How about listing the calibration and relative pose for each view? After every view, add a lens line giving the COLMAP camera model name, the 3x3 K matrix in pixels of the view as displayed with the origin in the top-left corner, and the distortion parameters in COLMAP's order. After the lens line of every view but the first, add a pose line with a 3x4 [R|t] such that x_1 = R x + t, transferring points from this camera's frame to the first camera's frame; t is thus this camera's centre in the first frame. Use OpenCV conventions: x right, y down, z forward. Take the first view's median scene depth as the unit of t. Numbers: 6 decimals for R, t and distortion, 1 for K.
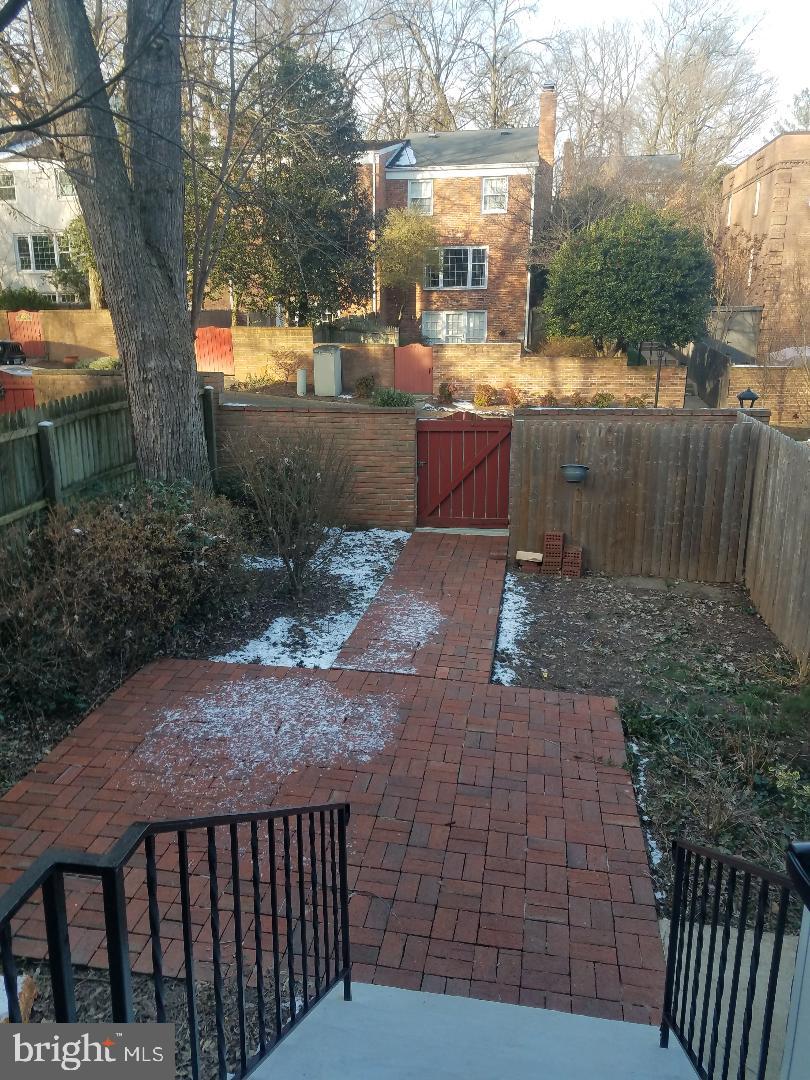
lens RADIAL K [[814.9, 0, 405.0], [0, 814.9, 540.0], [0, 0, 1]] dist [0.218680, -0.418525]
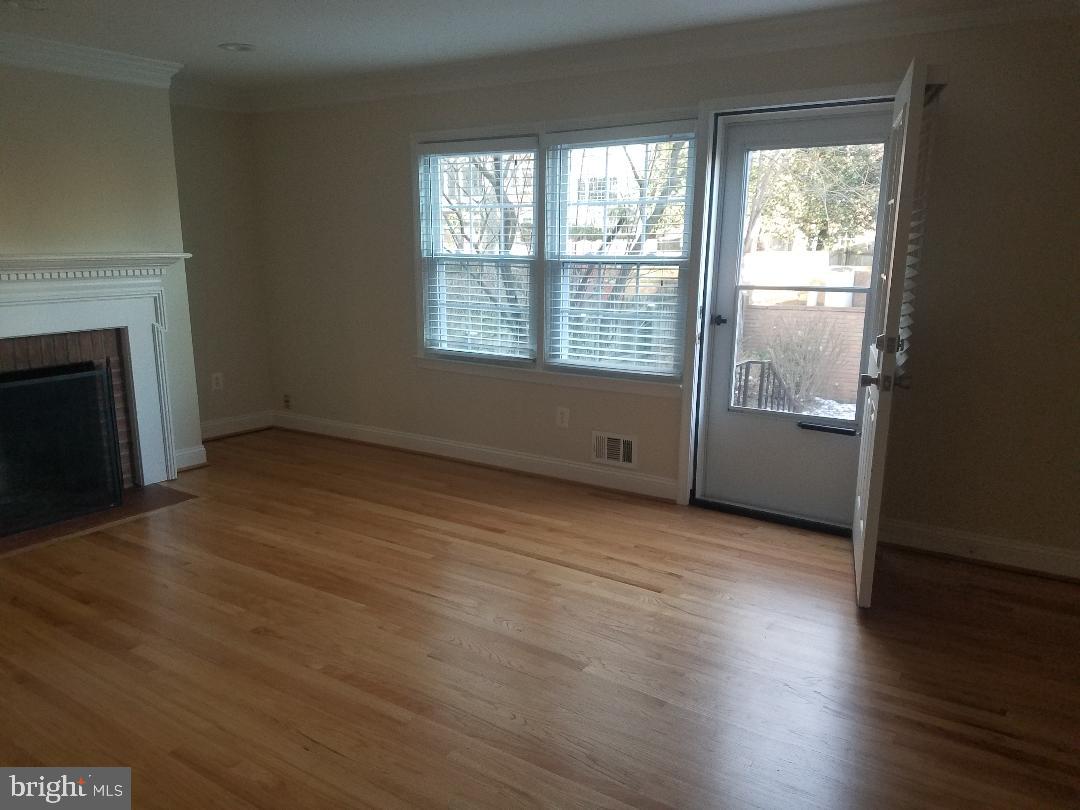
lens RADIAL K [[814.9, 0, 540.0], [0, 814.9, 405.0], [0, 0, 1]] dist [0.218680, -0.418525]
pose [[0.906057, 0.089347, -0.413616, 0.016797], [-0.119075, 0.991791, -0.046603, 0.043064], [0.406057, 0.091477, 0.909258, -0.145208]]
